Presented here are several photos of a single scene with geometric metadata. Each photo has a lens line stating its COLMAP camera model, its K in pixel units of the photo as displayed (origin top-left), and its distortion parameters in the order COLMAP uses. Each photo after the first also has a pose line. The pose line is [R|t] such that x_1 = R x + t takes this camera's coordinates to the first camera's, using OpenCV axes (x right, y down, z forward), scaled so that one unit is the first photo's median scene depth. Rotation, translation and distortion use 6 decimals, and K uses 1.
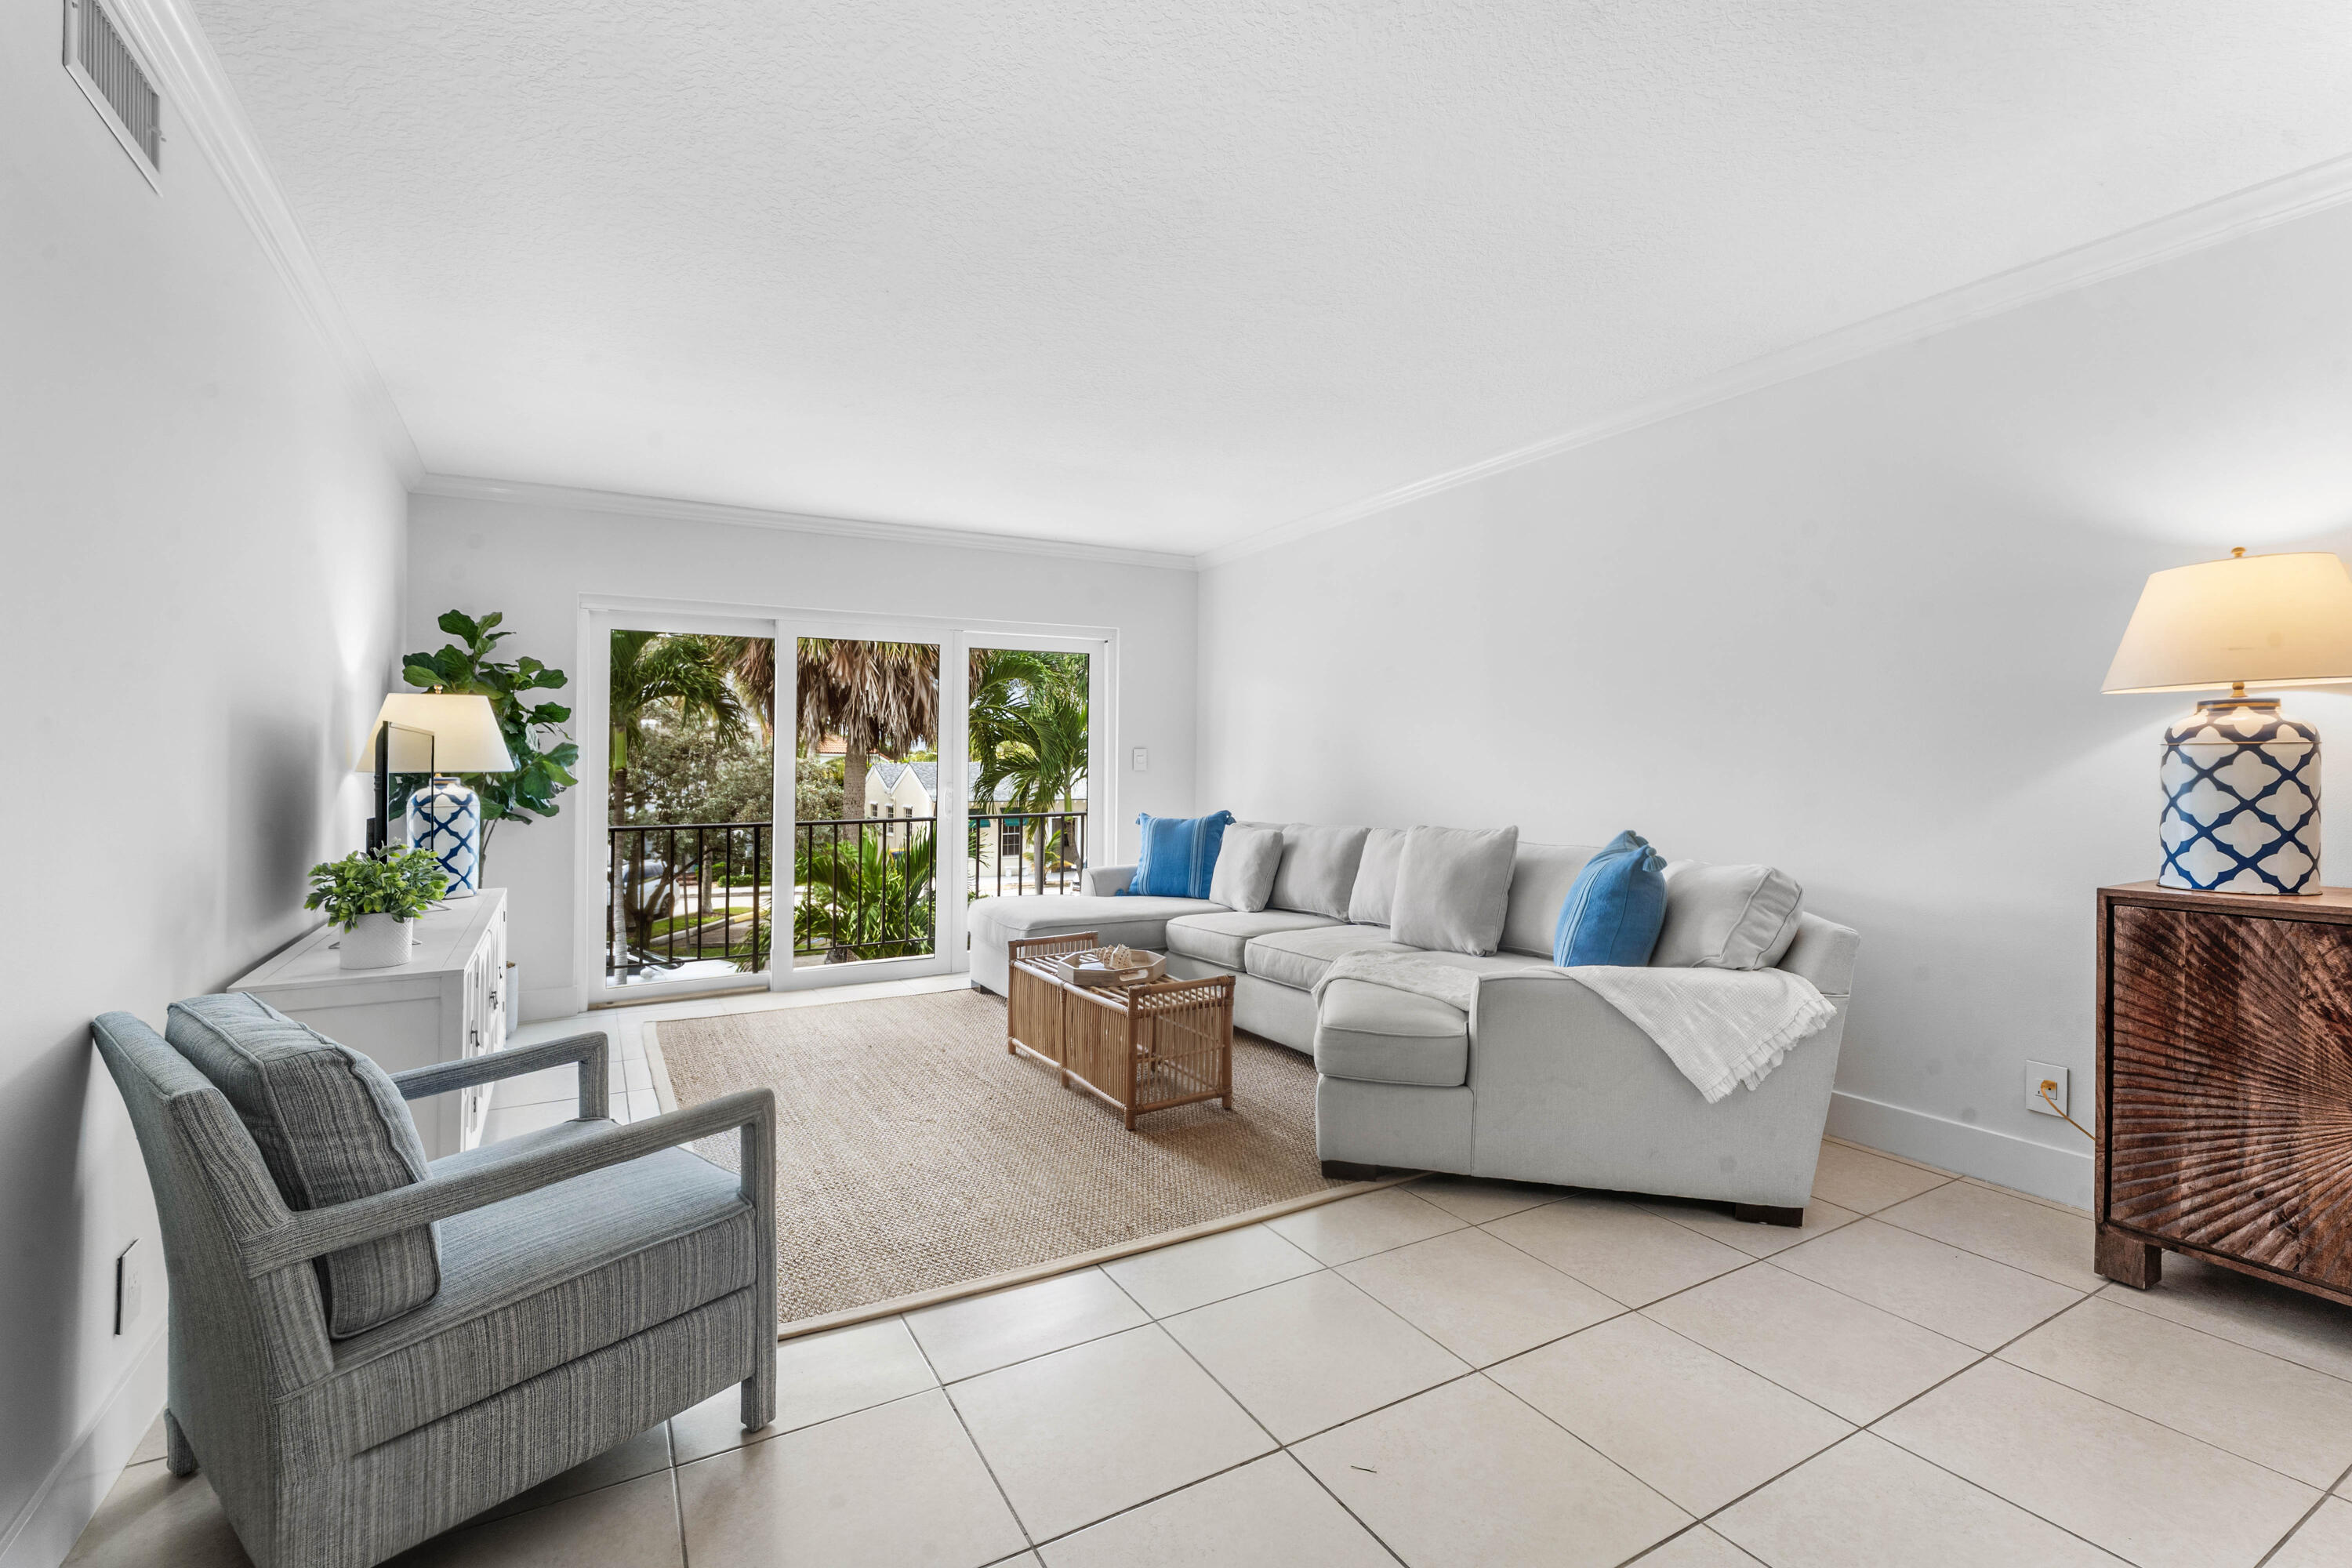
lens RADIAL K [[1038.1, 0, 1252.9], [0, 1038.1, 759.8], [0, 0, 1]] dist [0.001292, -0.001435]
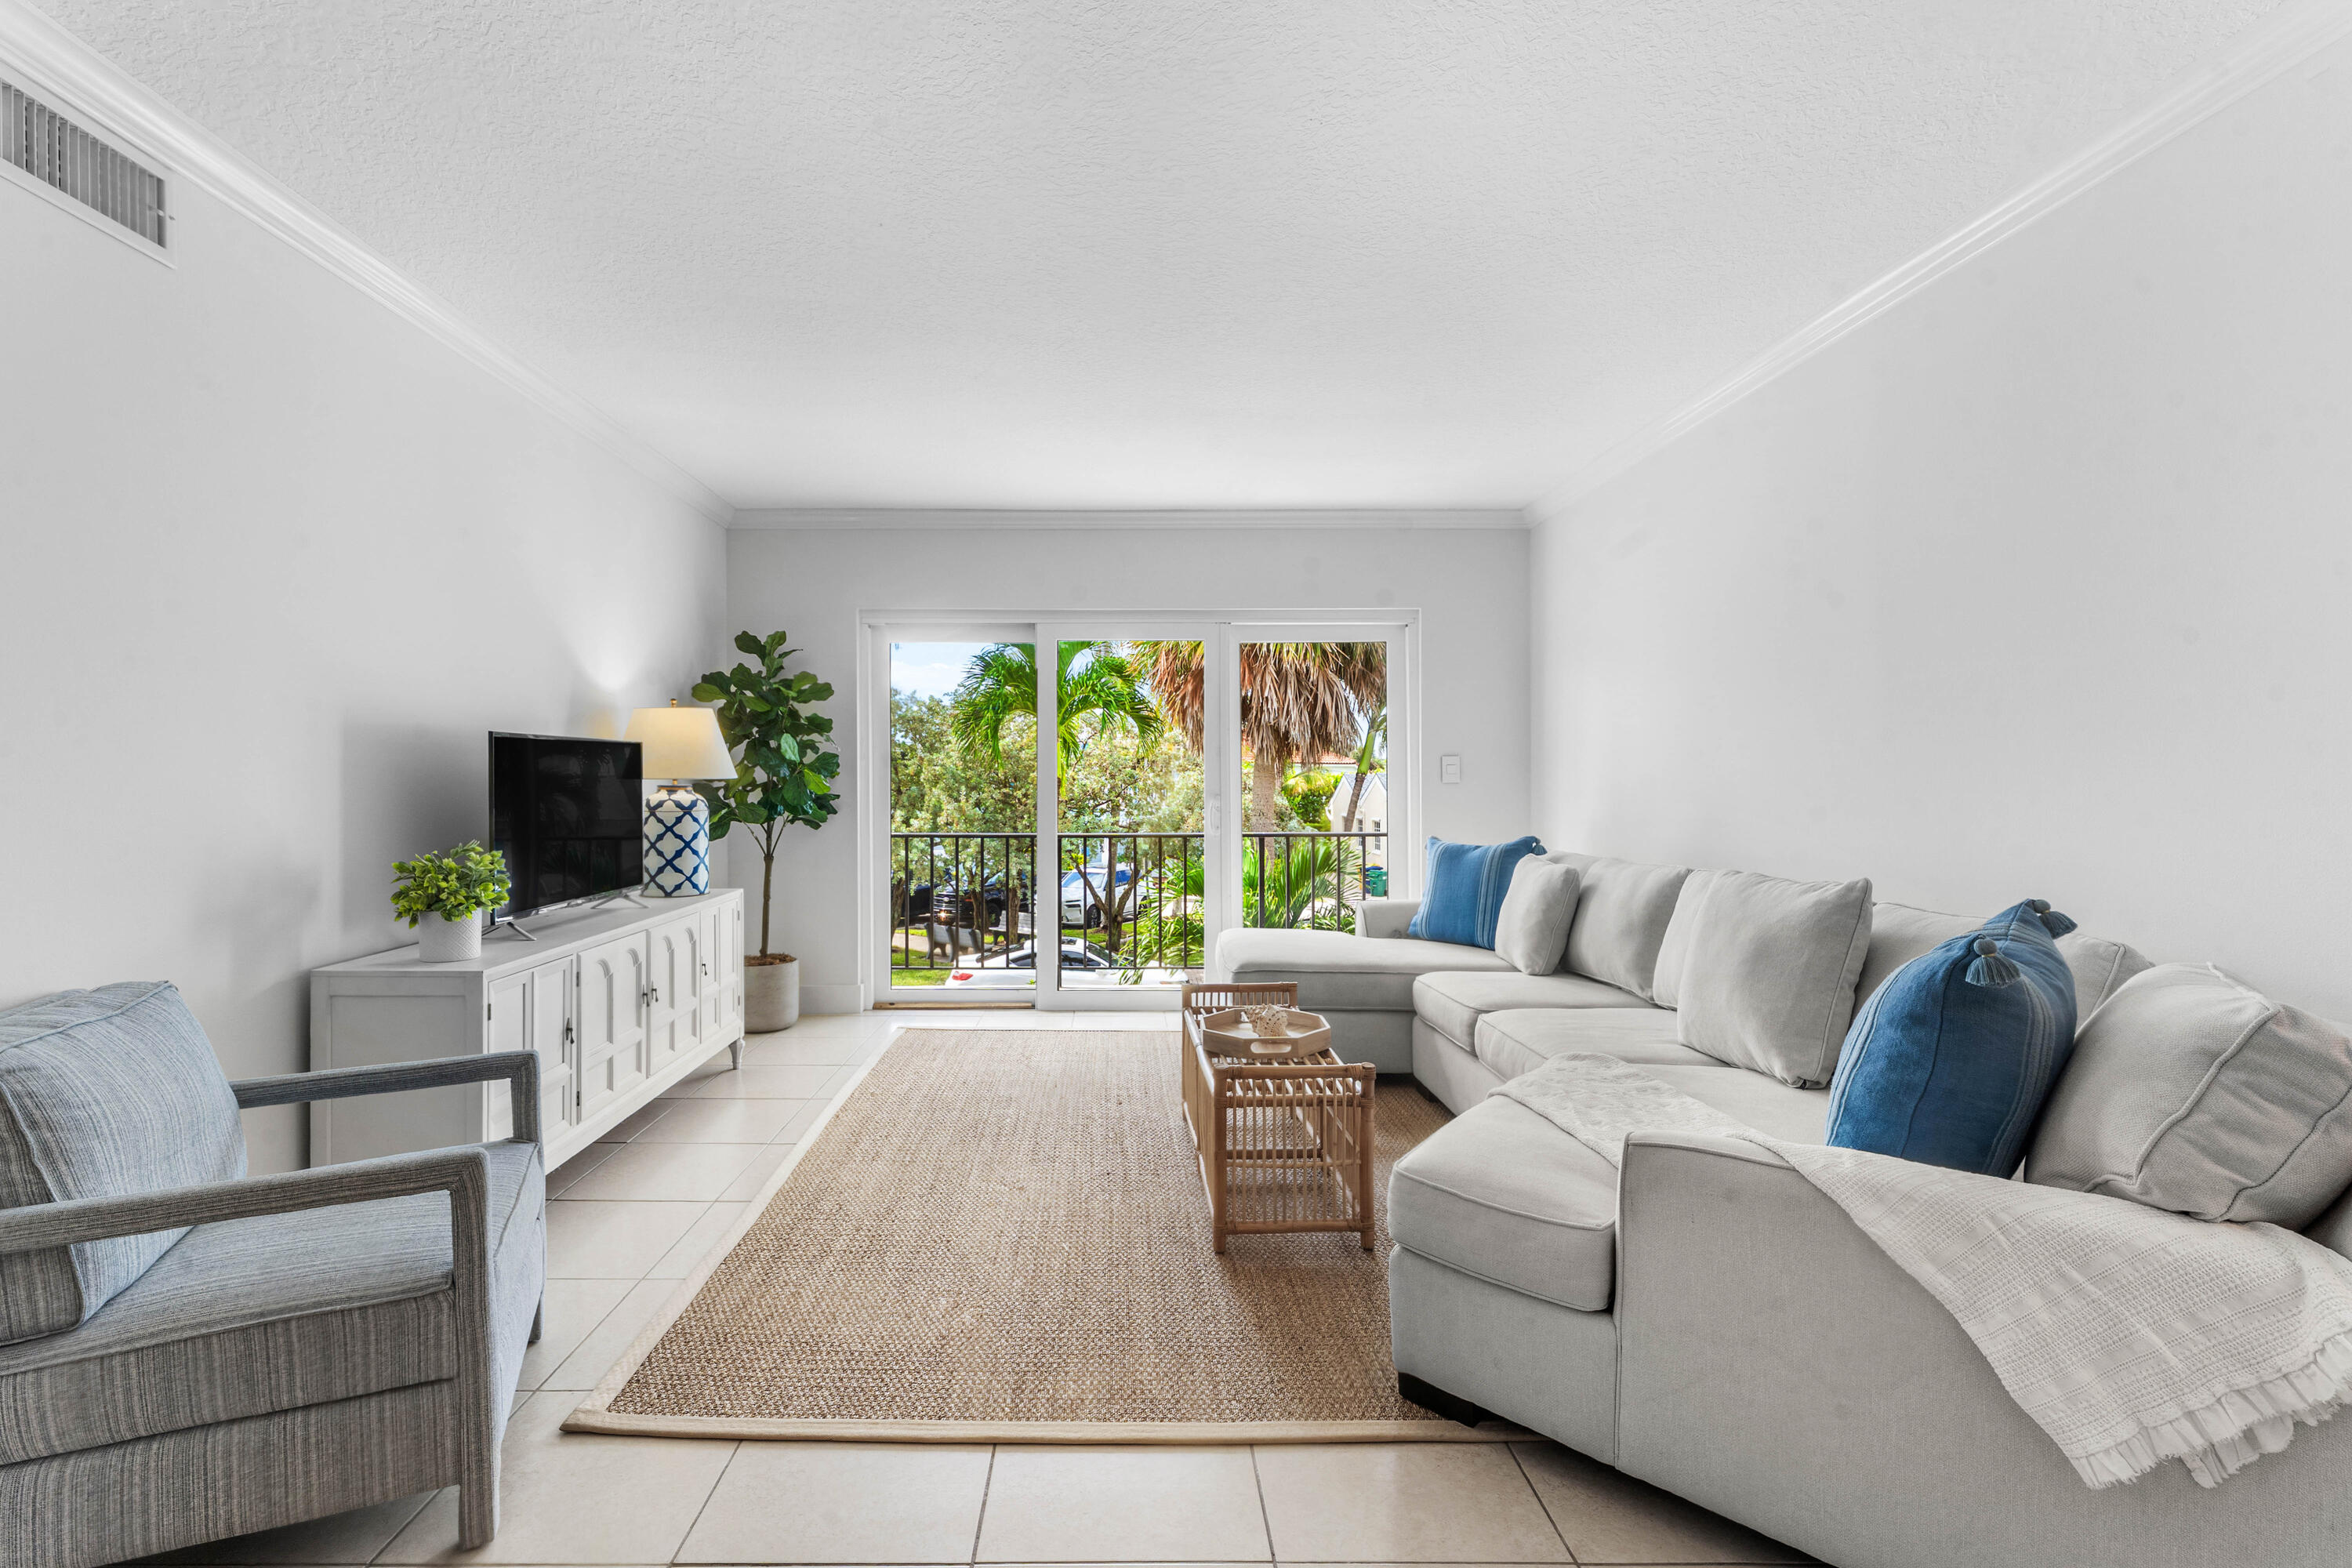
lens RADIAL K [[1121.2, 0, 1151.7], [0, 1121.2, 762.0], [0, 0, 1]] dist [0.001376, -0.001116]
pose [[0.862794, -0.002337, -0.505550, 0.297954], [-0.001492, 0.999973, -0.007169, 0.001473], [0.505553, 0.006940, 0.862768, 0.300918]]
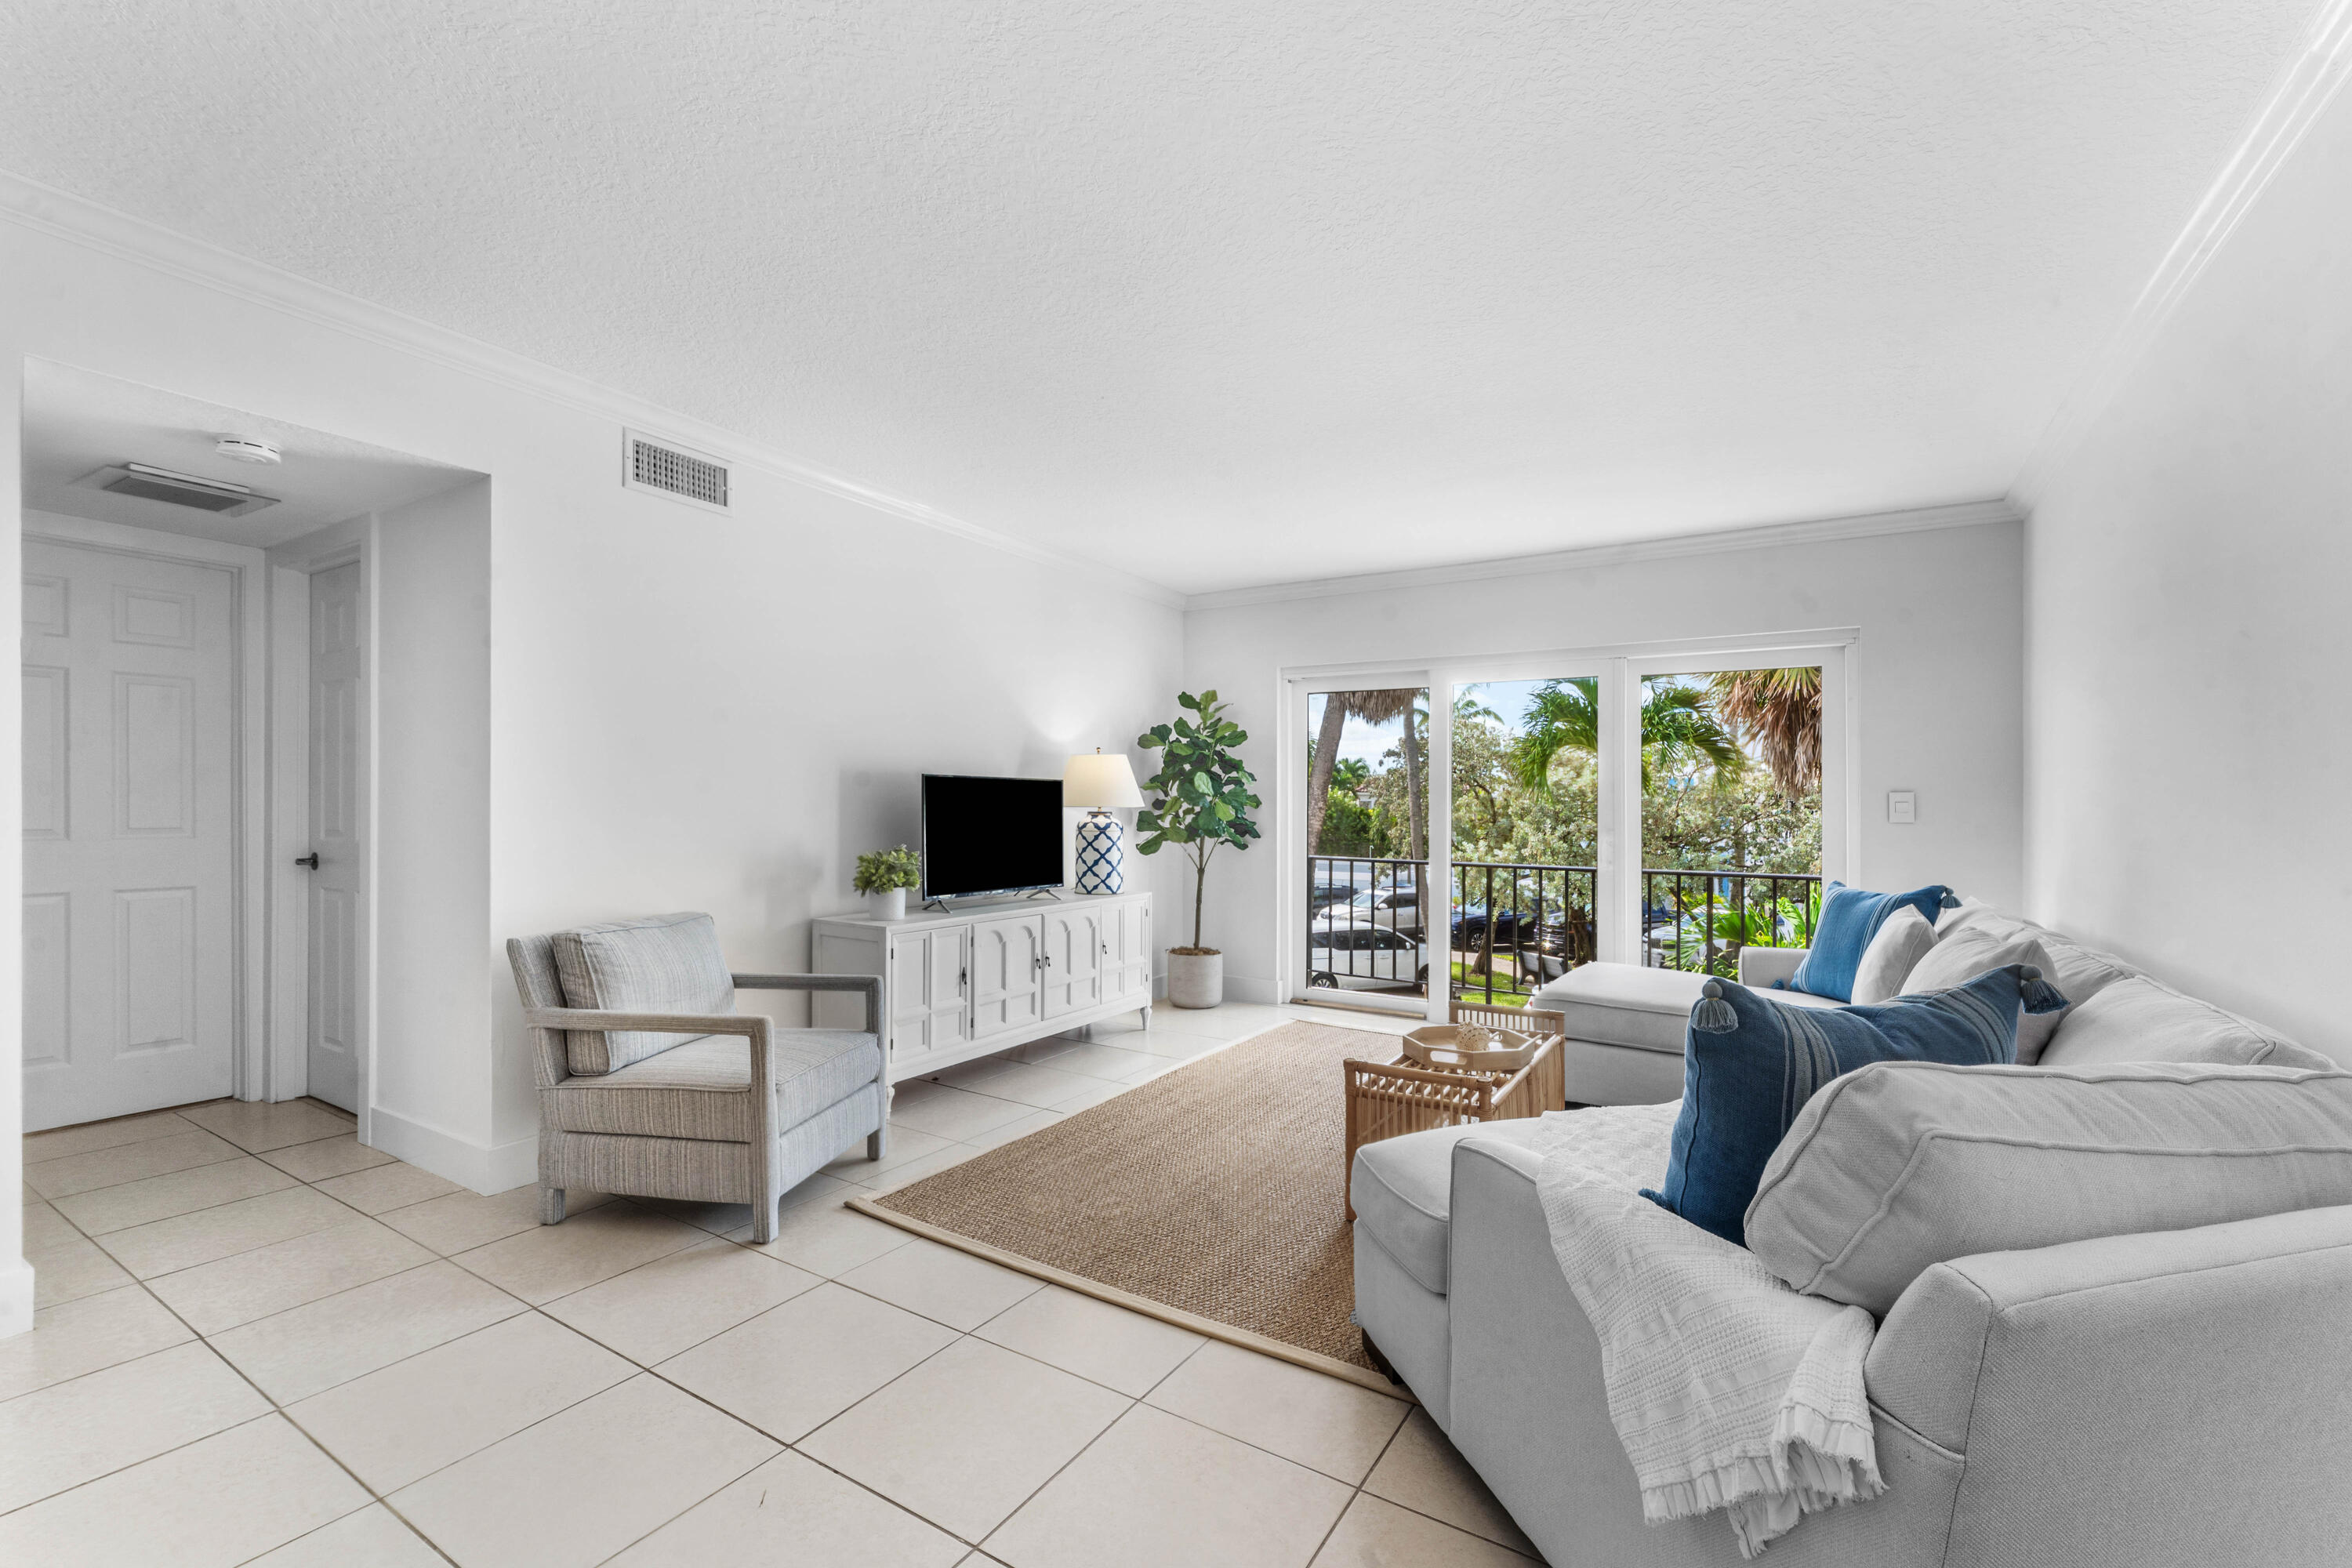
lens RADIAL K [[1038.1, 0, 1142.8], [0, 1038.1, 794.6], [0, 0, 1]] dist [0.001292, -0.001435]
pose [[0.436905, 0.000313, -0.899507, 0.693779], [-0.010020, 0.999940, -0.004519, -0.000399], [0.899452, 0.010988, 0.436882, 0.521771]]
